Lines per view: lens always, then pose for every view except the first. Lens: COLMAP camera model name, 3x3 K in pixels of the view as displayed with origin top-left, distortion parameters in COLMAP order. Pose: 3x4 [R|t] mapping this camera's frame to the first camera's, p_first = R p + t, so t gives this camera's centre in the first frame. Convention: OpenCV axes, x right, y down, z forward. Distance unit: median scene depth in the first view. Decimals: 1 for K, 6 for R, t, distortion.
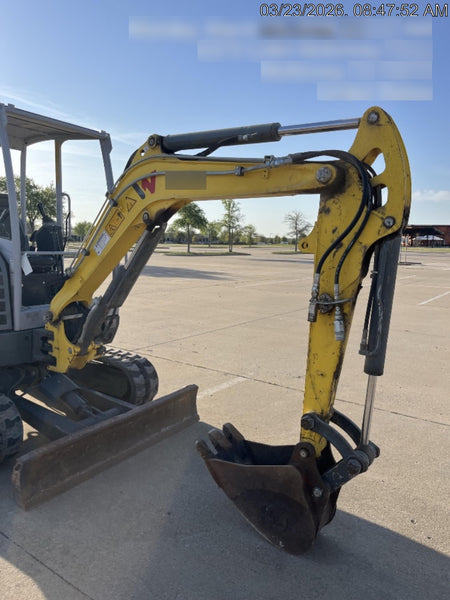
lens RADIAL K [[451.4, 0, 221.5], [0, 451.4, 300.3], [0, 0, 1]] dist [0.030914, -0.014603]
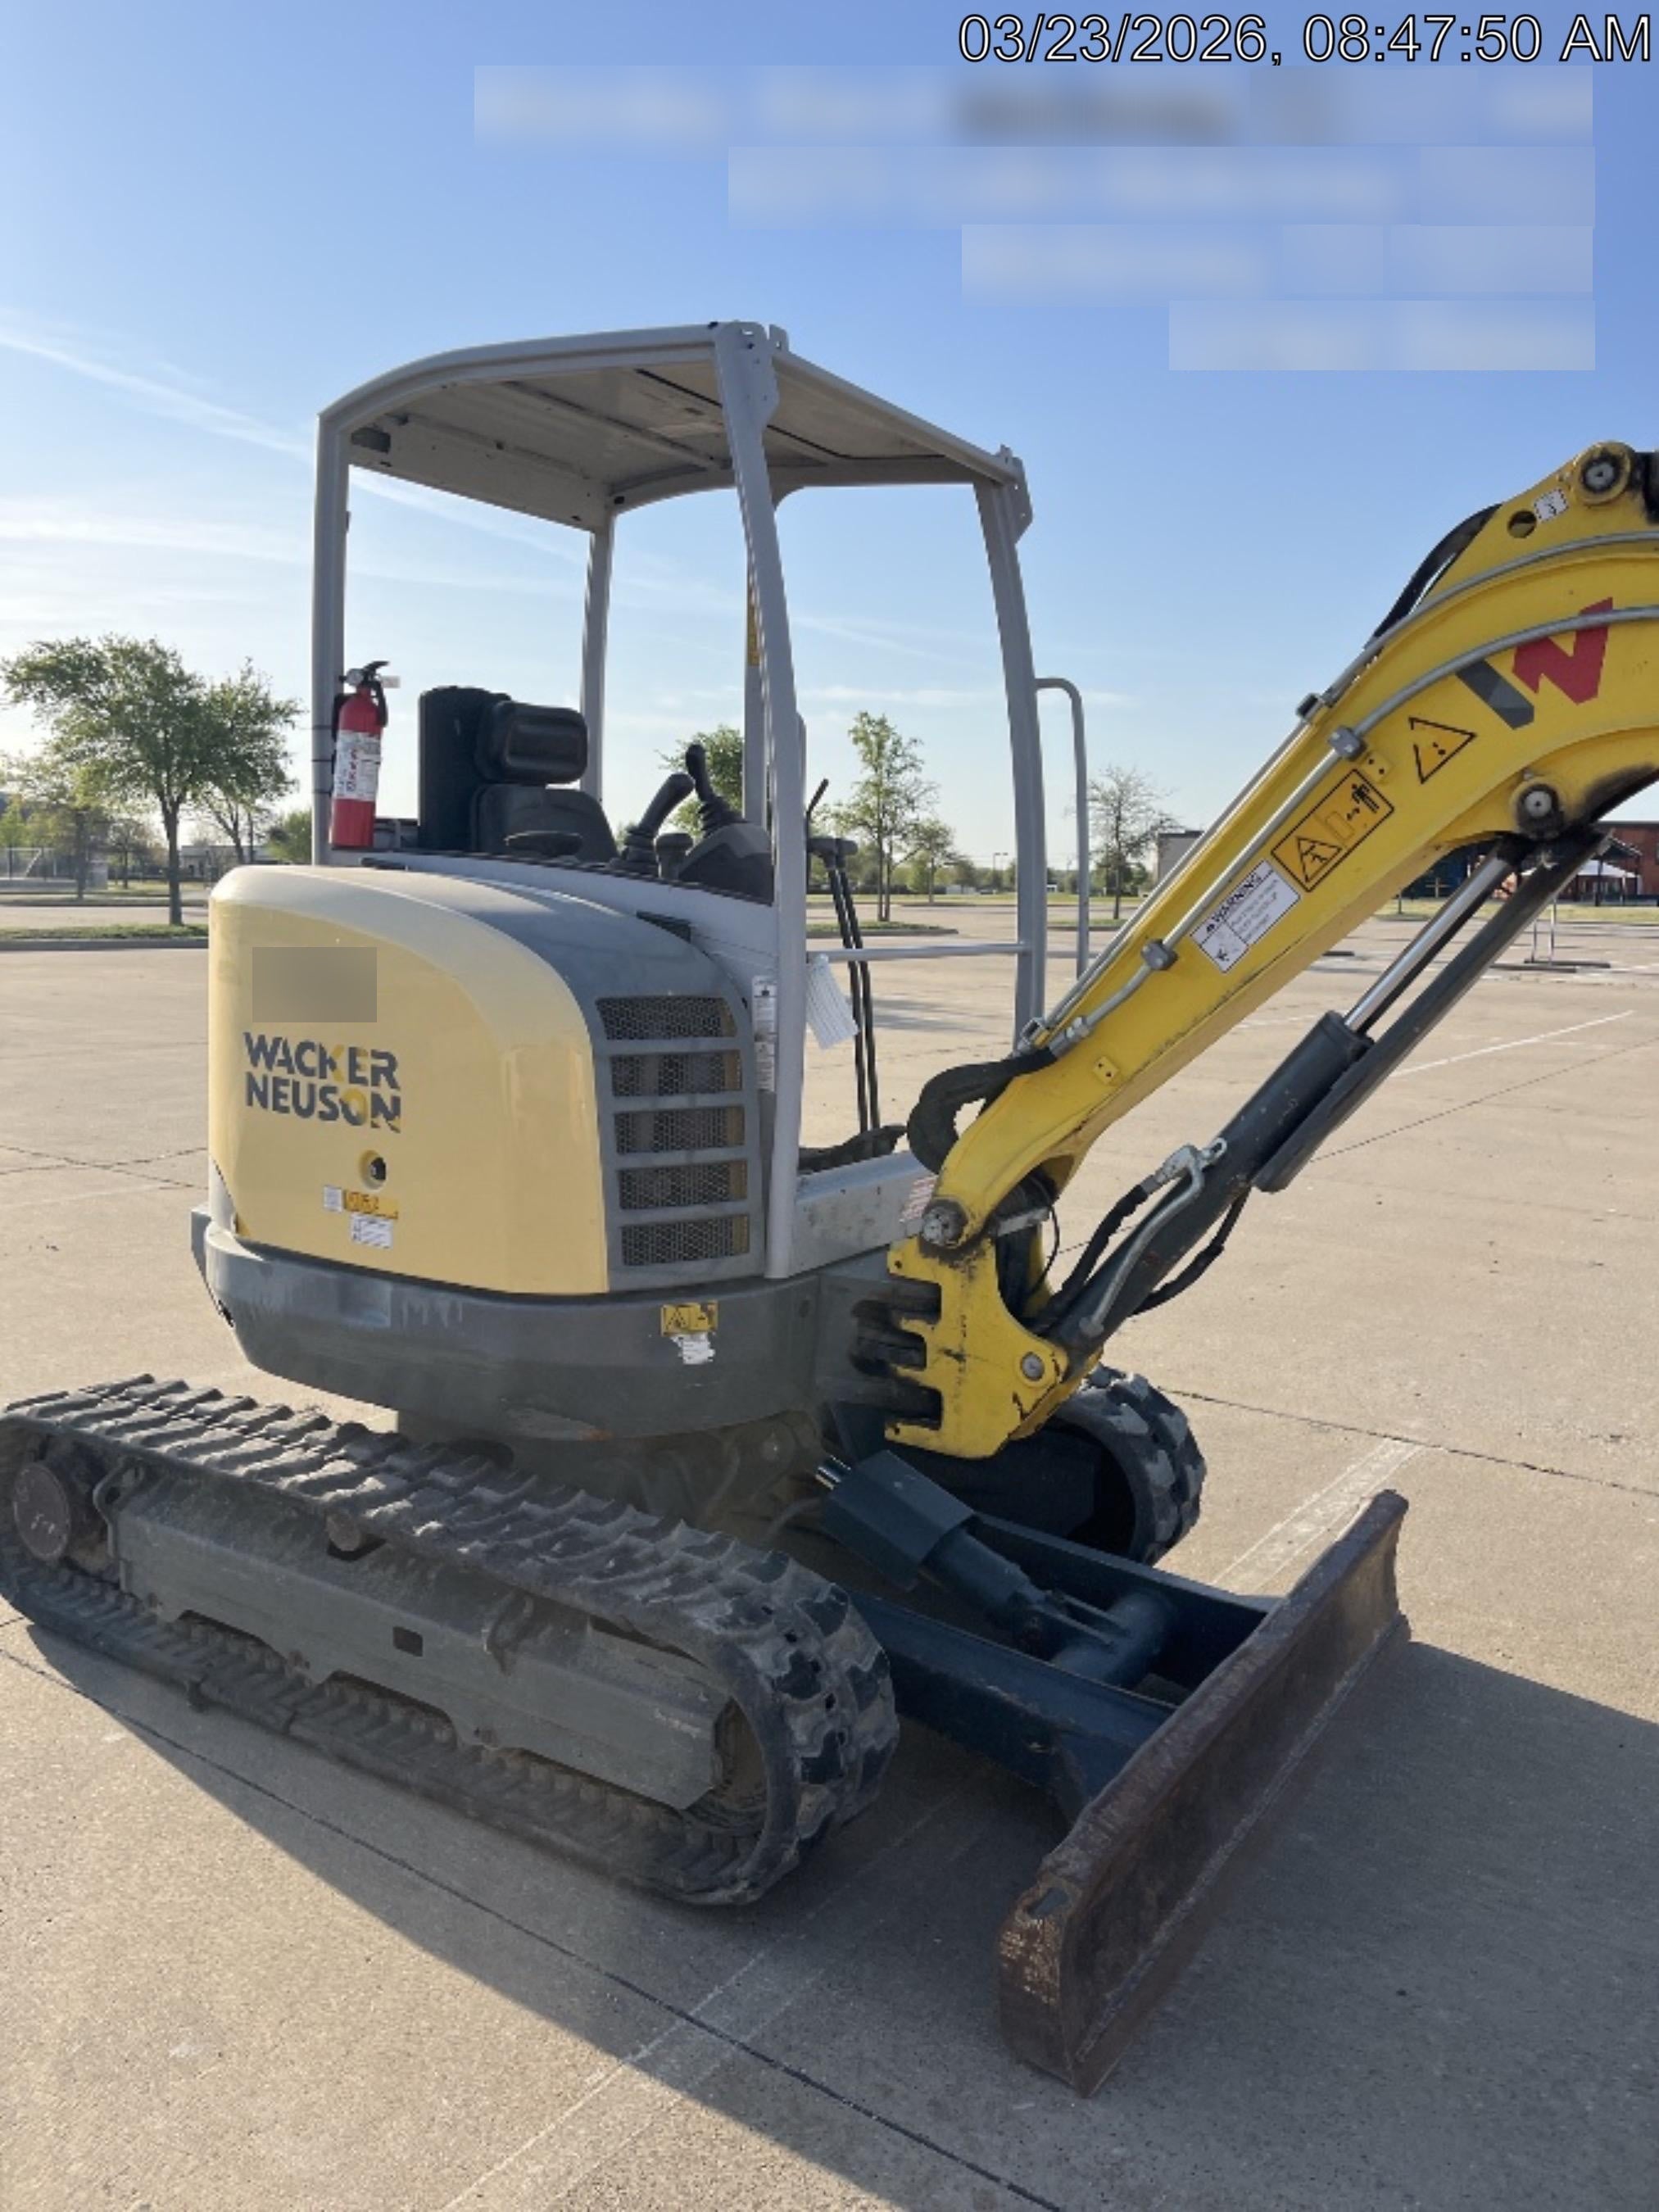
lens RADIAL K [[1664.1, 0, 838.9], [0, 1664.1, 1097.2], [0, 0, 1]] dist [0.030914, -0.014603]
pose [[0.999941, -0.001138, 0.010845, -0.431913], [0.001152, 0.999998, -0.001338, -0.028113], [-0.010843, 0.001351, 0.999940, 0.123943]]
